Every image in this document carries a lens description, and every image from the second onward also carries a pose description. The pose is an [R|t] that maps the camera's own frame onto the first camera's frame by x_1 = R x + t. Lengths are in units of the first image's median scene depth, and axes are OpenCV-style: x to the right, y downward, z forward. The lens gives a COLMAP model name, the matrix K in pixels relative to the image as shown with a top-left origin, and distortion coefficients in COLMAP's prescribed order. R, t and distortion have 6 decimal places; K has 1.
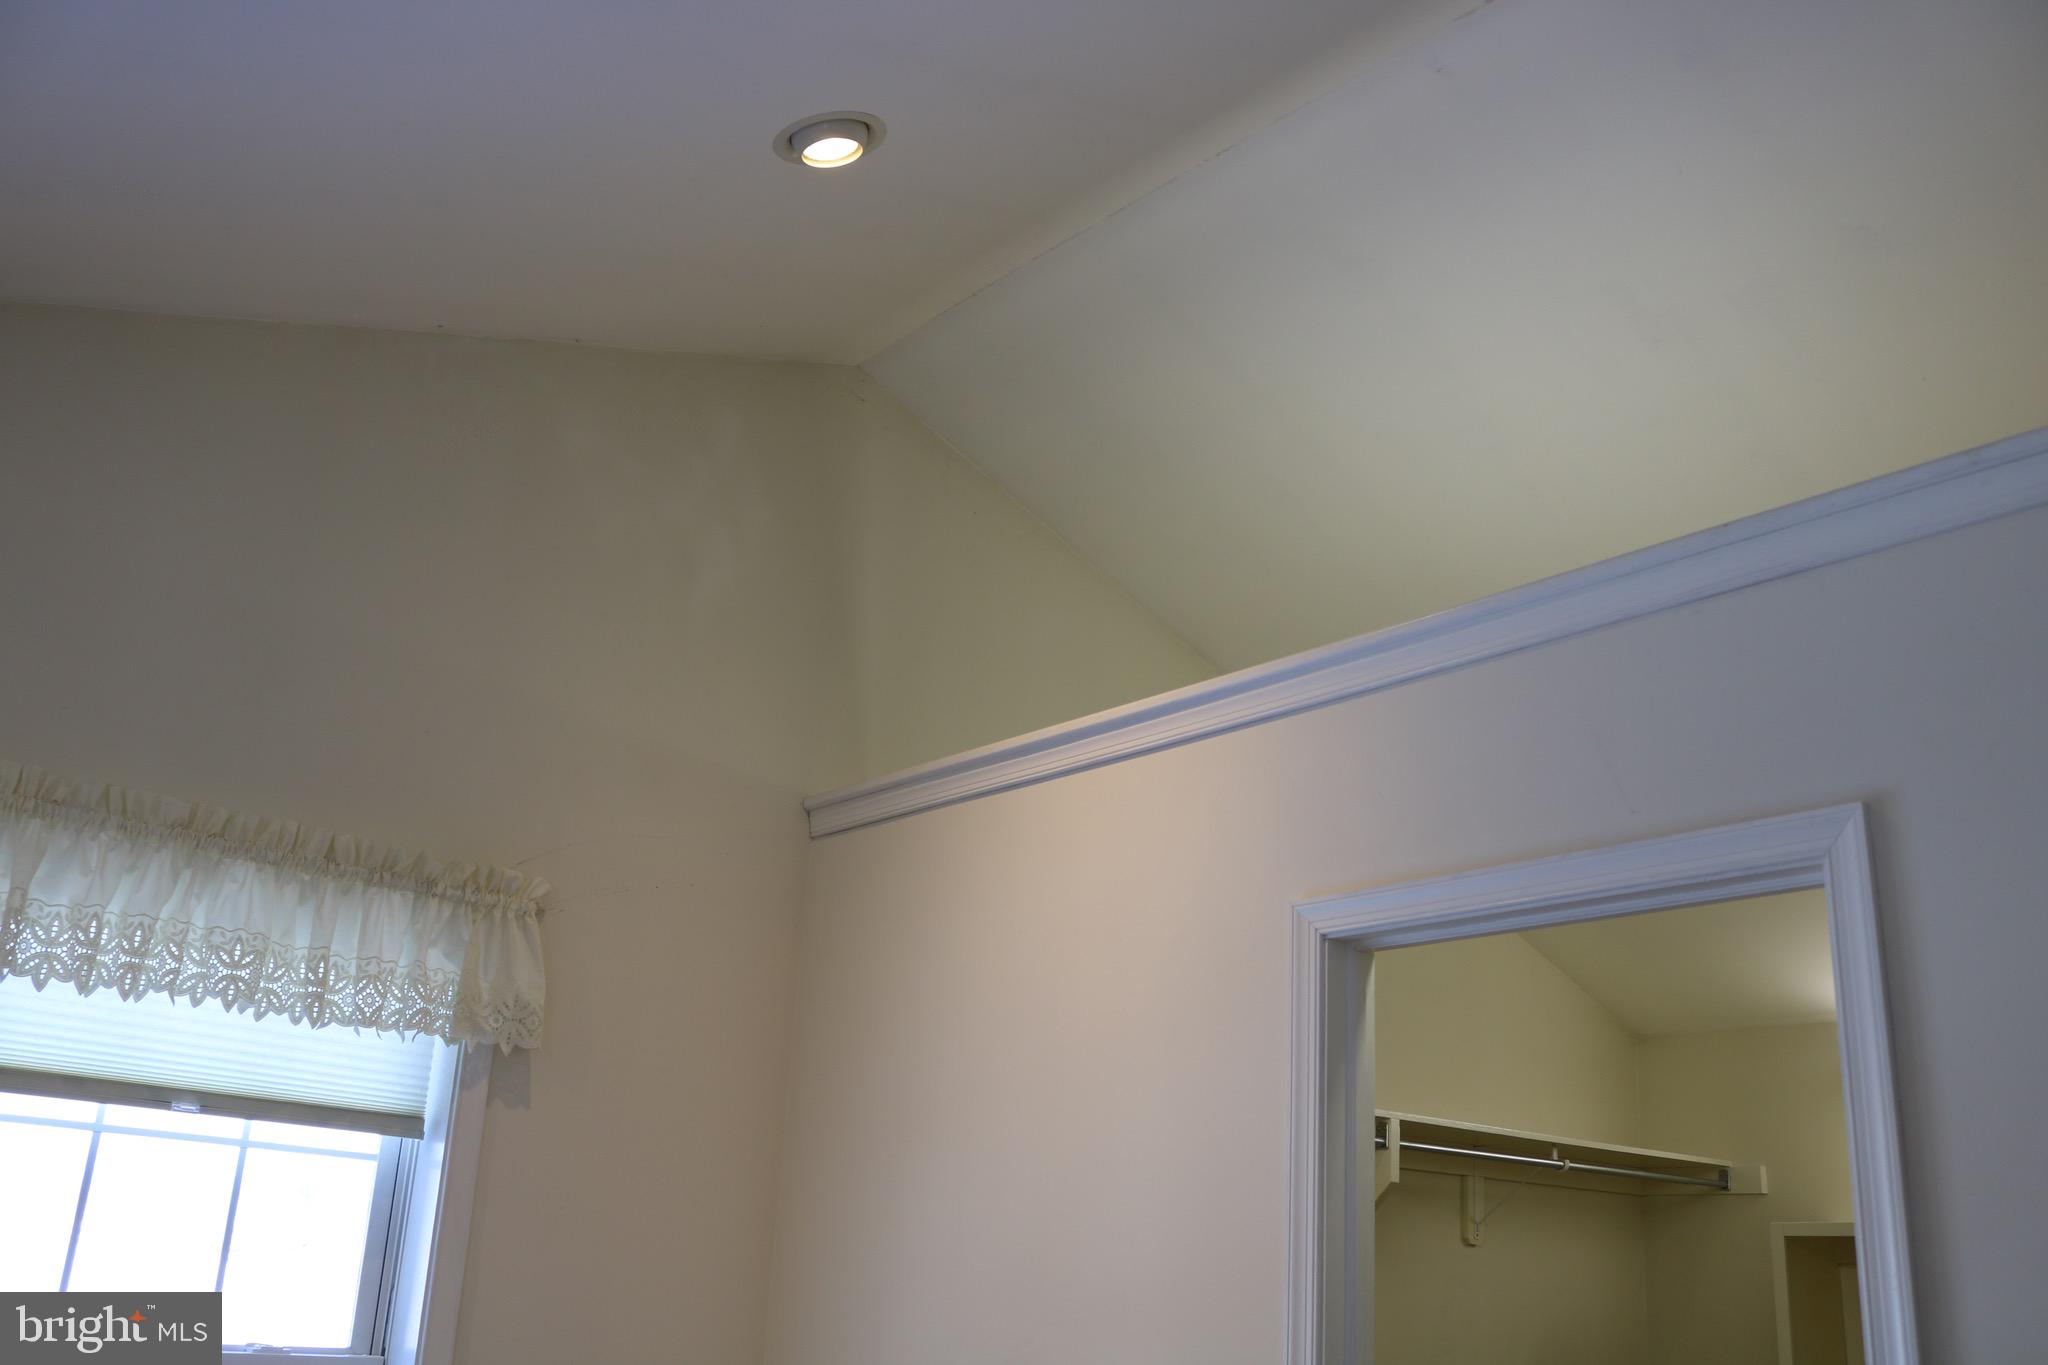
lens RADIAL K [[1755.7, 0, 1012.4], [0, 1755.7, 685.2], [0, 0, 1]] dist [-0.160730, 0.129578]
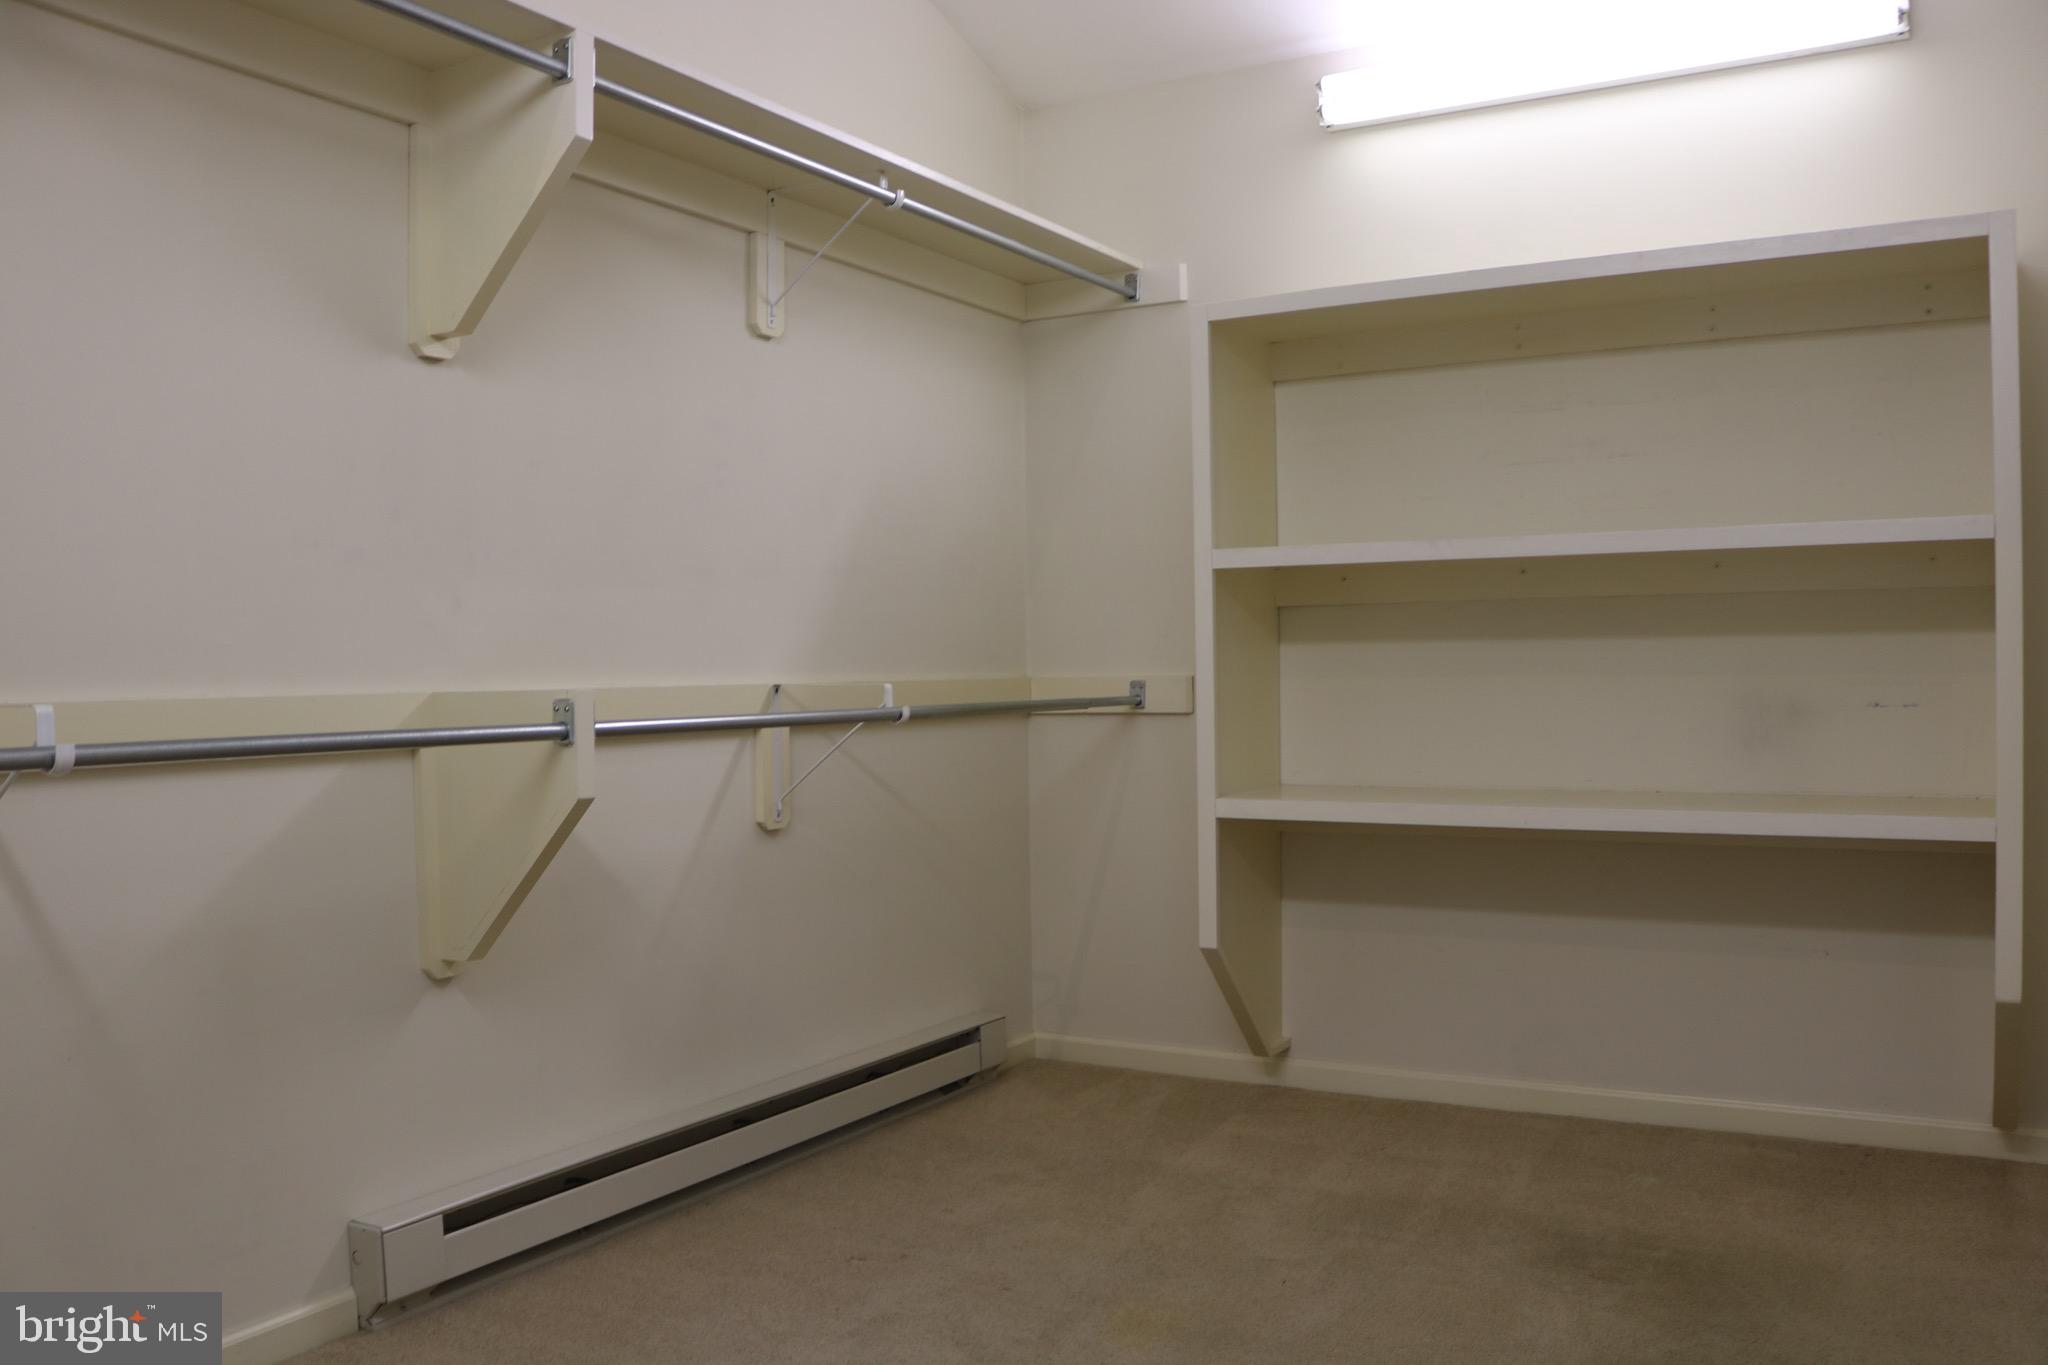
lens RADIAL K [[1755.7, 0, 1012.4], [0, 1755.7, 685.2], [0, 0, 1]] dist [-0.160730, 0.129578]
pose [[0.949713, -0.068093, 0.305629, 0.144130], [-0.043329, 0.938099, 0.343648, 0.216800], [-0.310110, -0.339609, 0.887974, 0.324242]]
